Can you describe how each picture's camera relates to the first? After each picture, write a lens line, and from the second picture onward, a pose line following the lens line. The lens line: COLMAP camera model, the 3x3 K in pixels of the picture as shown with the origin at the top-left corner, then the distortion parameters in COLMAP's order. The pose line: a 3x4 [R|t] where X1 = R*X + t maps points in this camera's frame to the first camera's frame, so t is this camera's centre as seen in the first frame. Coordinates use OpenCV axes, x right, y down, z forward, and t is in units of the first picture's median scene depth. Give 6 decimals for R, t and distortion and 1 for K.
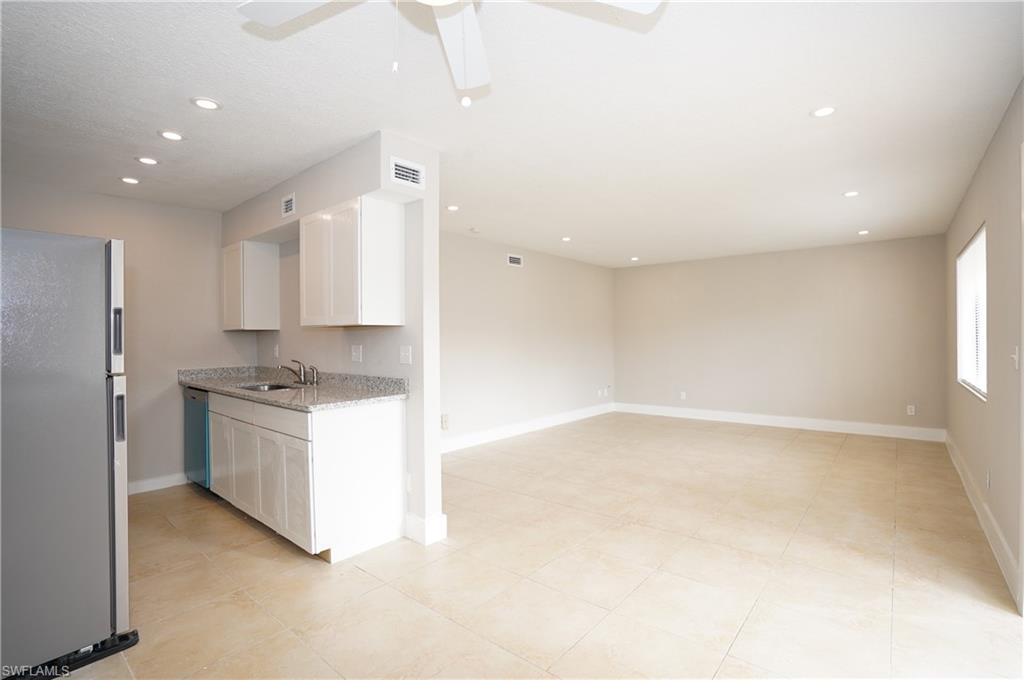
lens RADIAL K [[477.0, 0, 519.9], [0, 477.0, 338.1], [0, 0, 1]] dist [-0.000392, 0.000337]
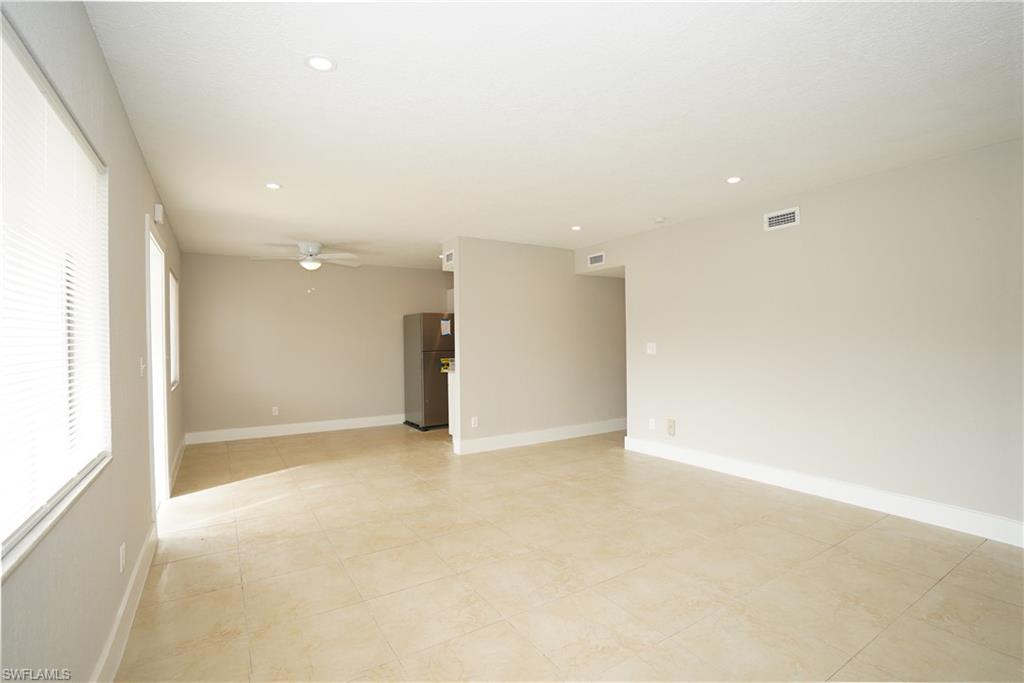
lens RADIAL K [[477.0, 0, 519.9], [0, 477.0, 339.6], [0, 0, 1]] dist [-0.000392, 0.000337]
pose [[-0.288823, 0.013548, -0.957287, 0.966376], [0.015963, 0.999829, 0.009333, -0.014837], [0.957249, -0.012585, -0.288990, 1.142581]]
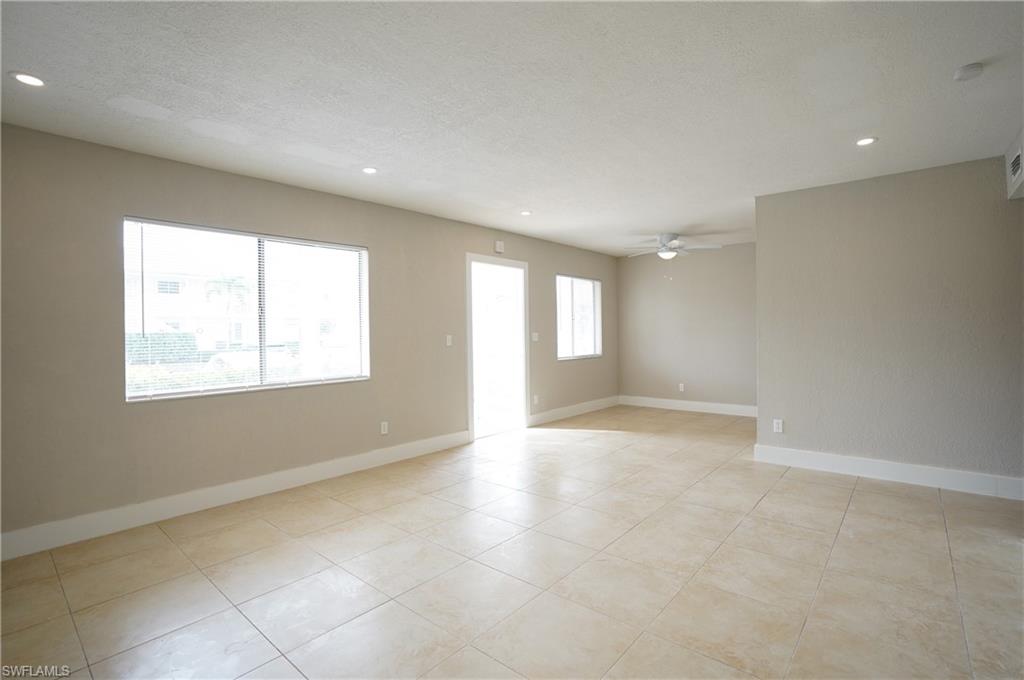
lens RADIAL K [[477.0, 0, 519.9], [0, 477.0, 338.1], [0, 0, 1]] dist [-0.000392, 0.000337]
pose [[-0.999608, 0.024060, -0.014343, 0.369713], [0.023958, 0.999687, 0.007267, 0.010458], [0.014513, 0.006921, -0.999871, 1.616048]]
